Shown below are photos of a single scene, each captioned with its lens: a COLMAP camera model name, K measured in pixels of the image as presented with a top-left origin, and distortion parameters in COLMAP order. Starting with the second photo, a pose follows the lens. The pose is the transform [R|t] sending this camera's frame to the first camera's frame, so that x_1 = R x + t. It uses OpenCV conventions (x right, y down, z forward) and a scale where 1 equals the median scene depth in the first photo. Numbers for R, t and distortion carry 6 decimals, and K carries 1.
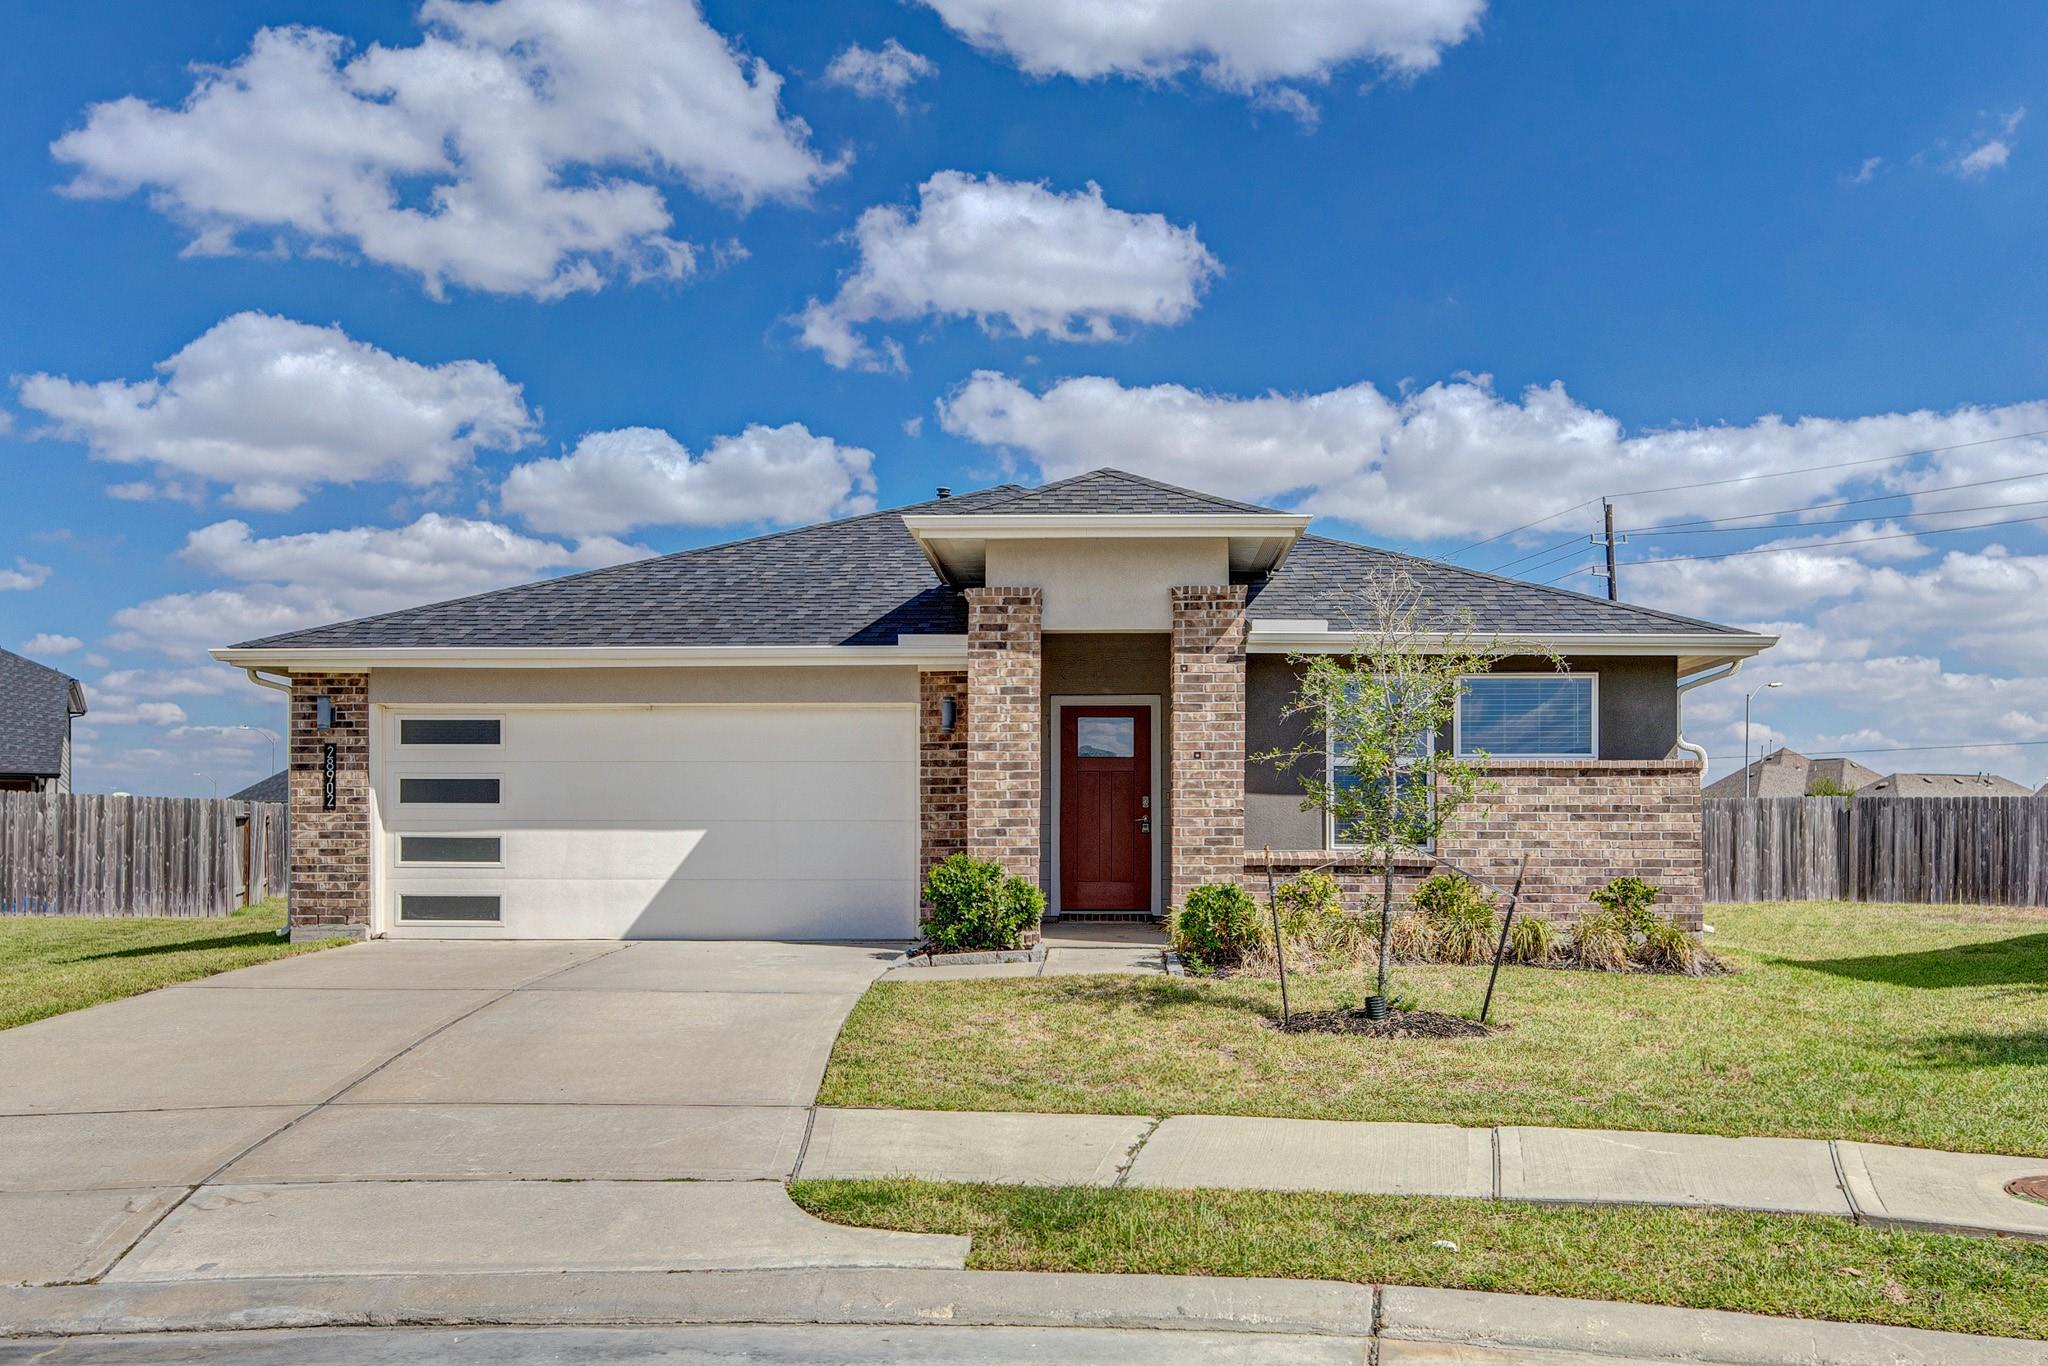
lens RADIAL K [[1931.3, 0, 1090.1], [0, 1931.3, 832.0], [0, 0, 1]] dist [-0.009662, 0.000000]
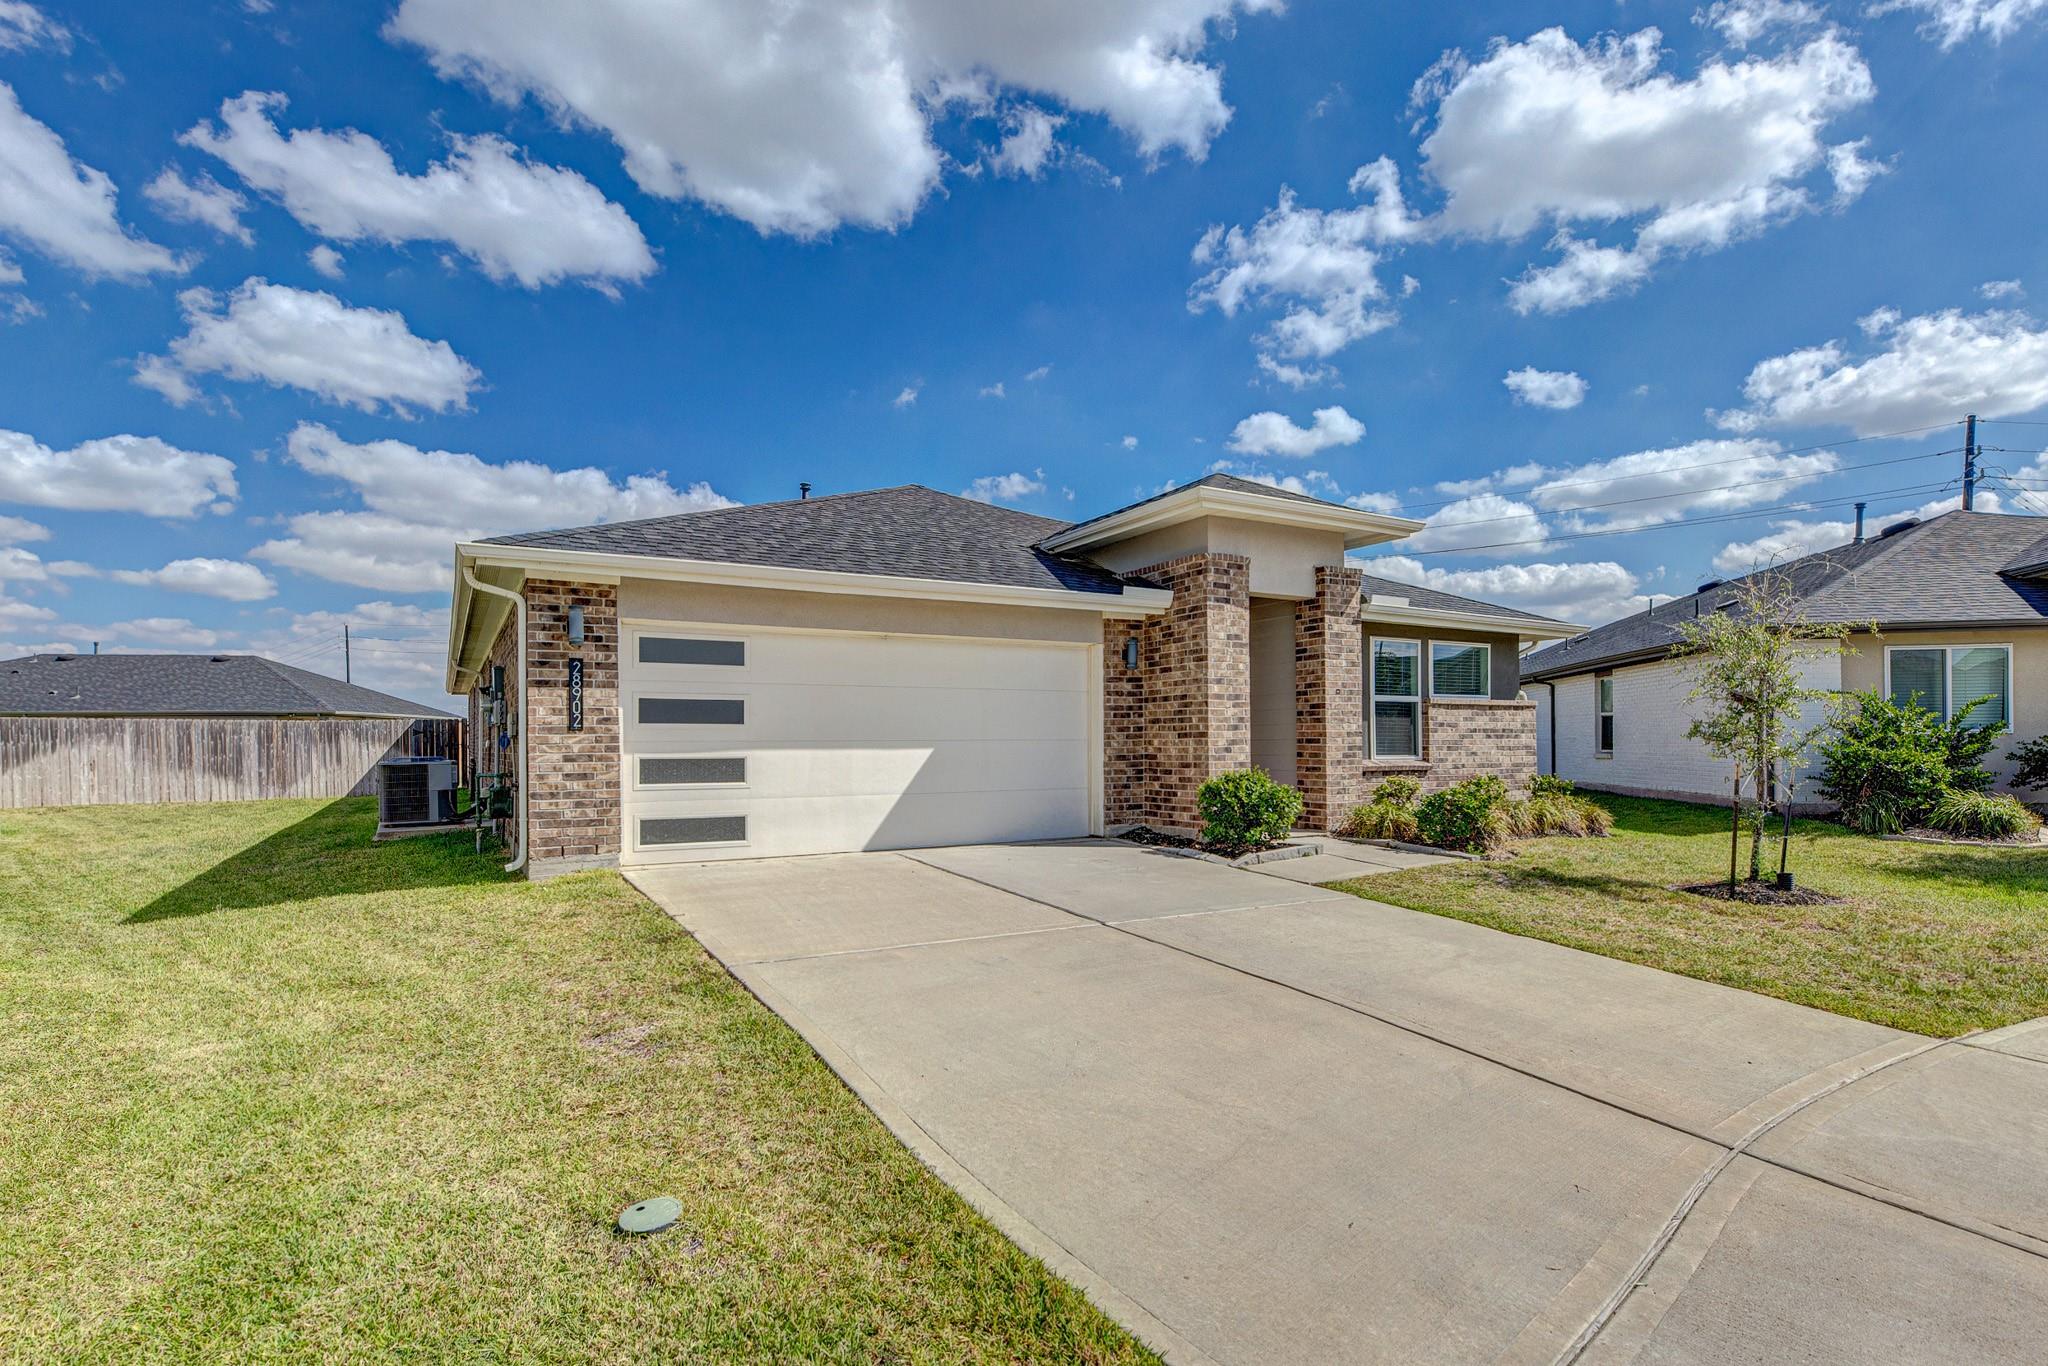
lens RADIAL K [[1050.1, 0, 1046.8], [0, 1050.1, 739.8], [0, 0, 1]] dist [-0.006479, 0.000685]
pose [[0.836095, -0.004331, 0.548568, -0.480950], [0.002164, 0.999987, 0.004596, -0.009040], [-0.548581, -0.002656, 0.836093, 0.458752]]
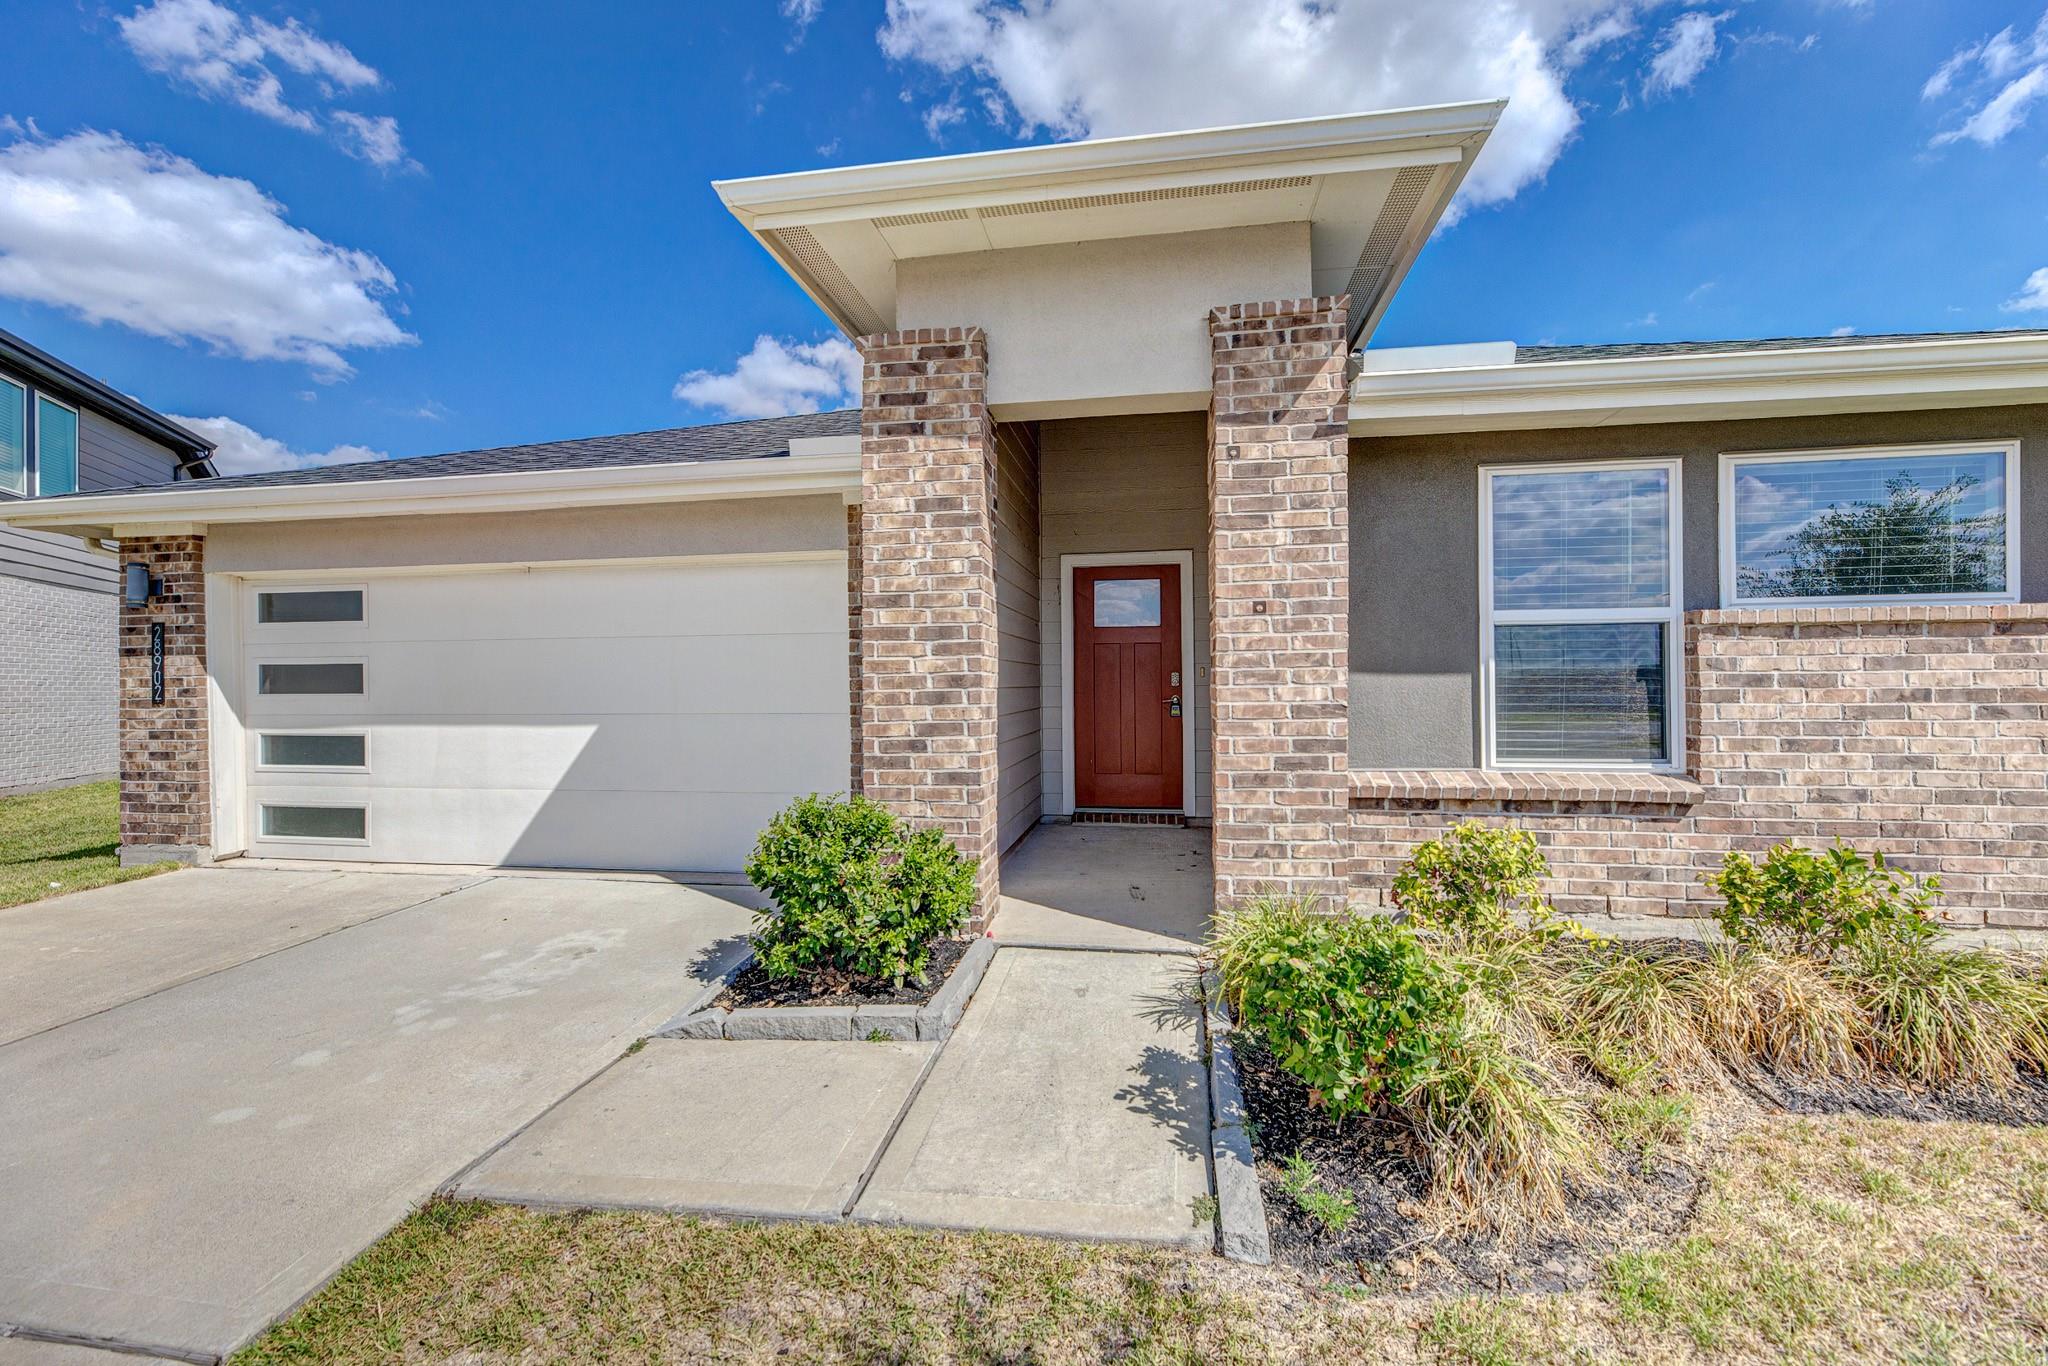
lens RADIAL K [[827.9, 0, 1041.6], [0, 827.9, 678.7], [0, 0, 1]] dist [-0.002181, -0.000474]
pose [[0.992030, -0.010693, -0.125544, 0.021309], [0.011207, 0.999931, 0.003394, -0.019253], [0.125499, -0.004774, 0.992082, 0.699794]]
